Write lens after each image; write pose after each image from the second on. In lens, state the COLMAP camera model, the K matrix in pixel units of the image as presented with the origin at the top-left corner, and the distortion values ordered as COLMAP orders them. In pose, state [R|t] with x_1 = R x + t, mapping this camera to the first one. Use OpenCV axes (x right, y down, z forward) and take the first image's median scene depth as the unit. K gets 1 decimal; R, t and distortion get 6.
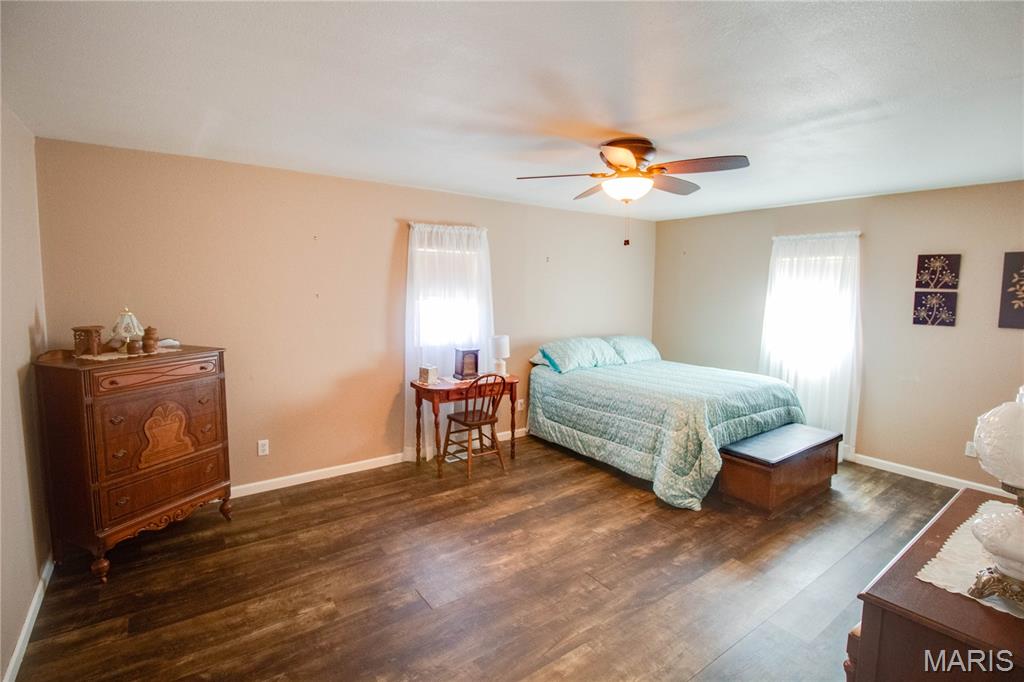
lens RADIAL K [[486.6, 0, 524.2], [0, 486.6, 329.6], [0, 0, 1]] dist [0.000016, -0.011595]
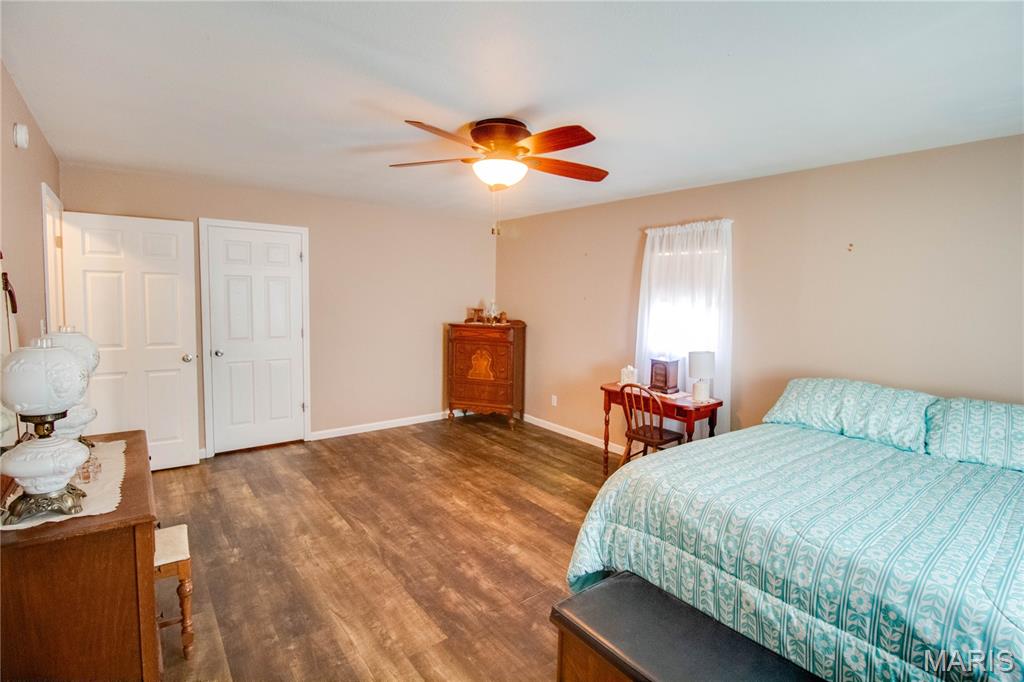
lens RADIAL K [[486.6, 0, 524.2], [0, 486.6, 329.6], [0, 0, 1]] dist [0.000016, -0.011595]
pose [[0.031484, 0.057475, -0.997850, 1.018581], [-0.114051, 0.992031, 0.053541, -0.043765], [0.992976, 0.112120, 0.037788, 0.920632]]
